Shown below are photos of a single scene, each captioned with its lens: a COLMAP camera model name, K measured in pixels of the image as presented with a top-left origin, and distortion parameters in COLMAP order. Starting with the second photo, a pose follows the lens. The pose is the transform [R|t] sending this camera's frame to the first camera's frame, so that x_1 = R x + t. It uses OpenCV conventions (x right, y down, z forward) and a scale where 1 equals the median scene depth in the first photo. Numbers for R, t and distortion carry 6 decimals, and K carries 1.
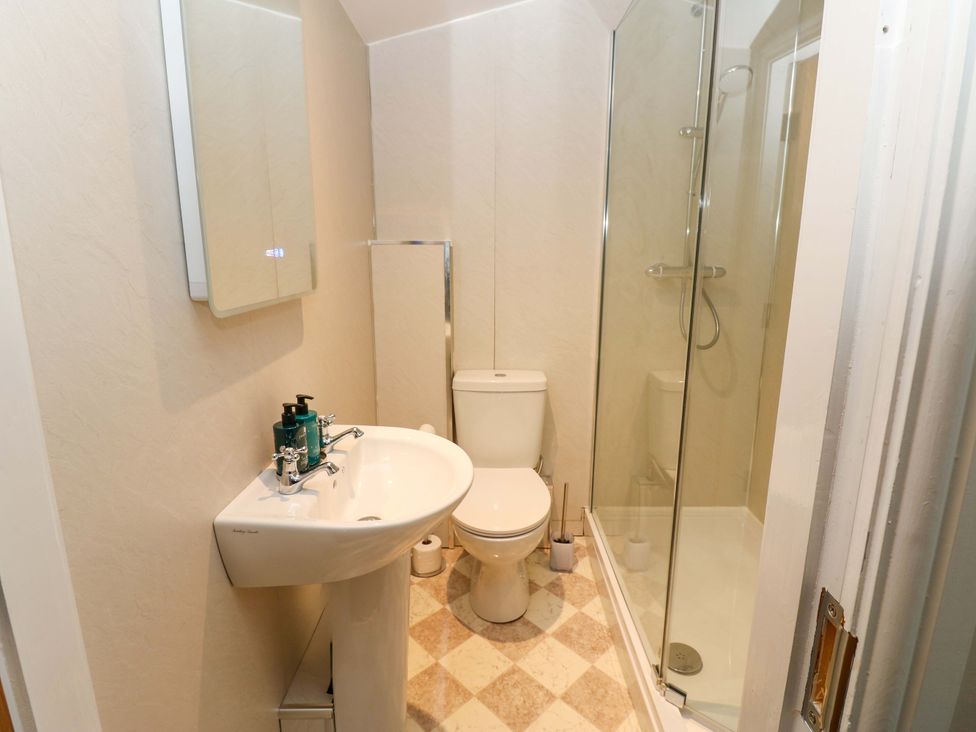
lens RADIAL K [[513.9, 0, 498.0], [0, 513.9, 356.8], [0, 0, 1]] dist [0.002939, -0.015407]
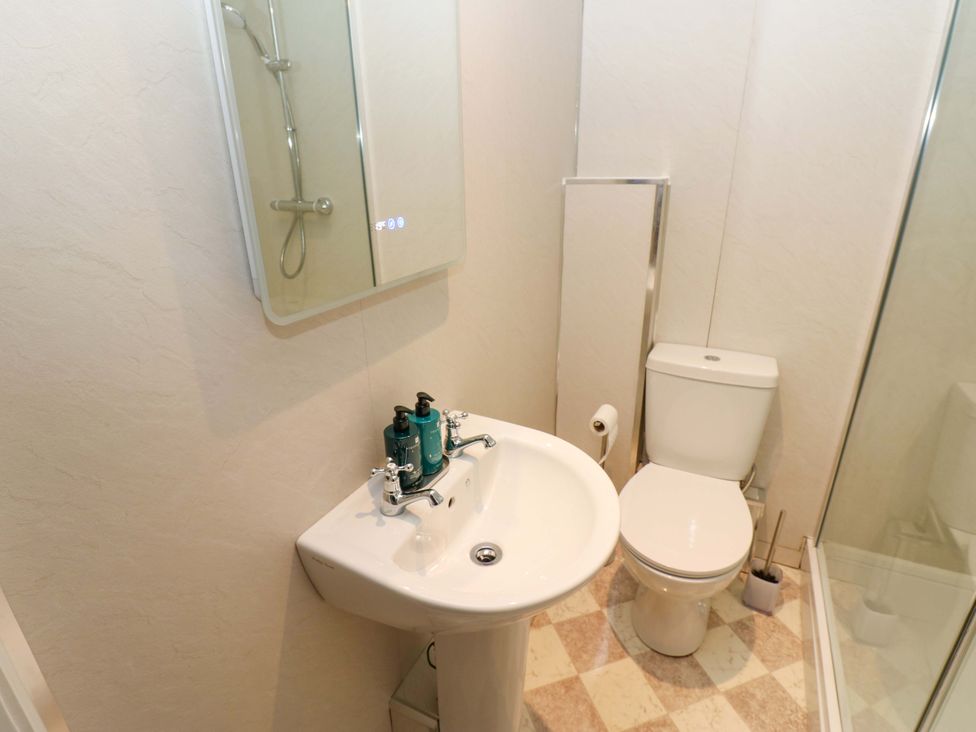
lens RADIAL K [[513.9, 0, 498.0], [0, 513.9, 356.8], [0, 0, 1]] dist [0.002939, -0.015407]
pose [[0.897788, 0.148713, -0.414562, 0.038567], [-0.080745, 0.980892, 0.177005, -0.084820], [0.432963, -0.125439, 0.892641, 0.187792]]
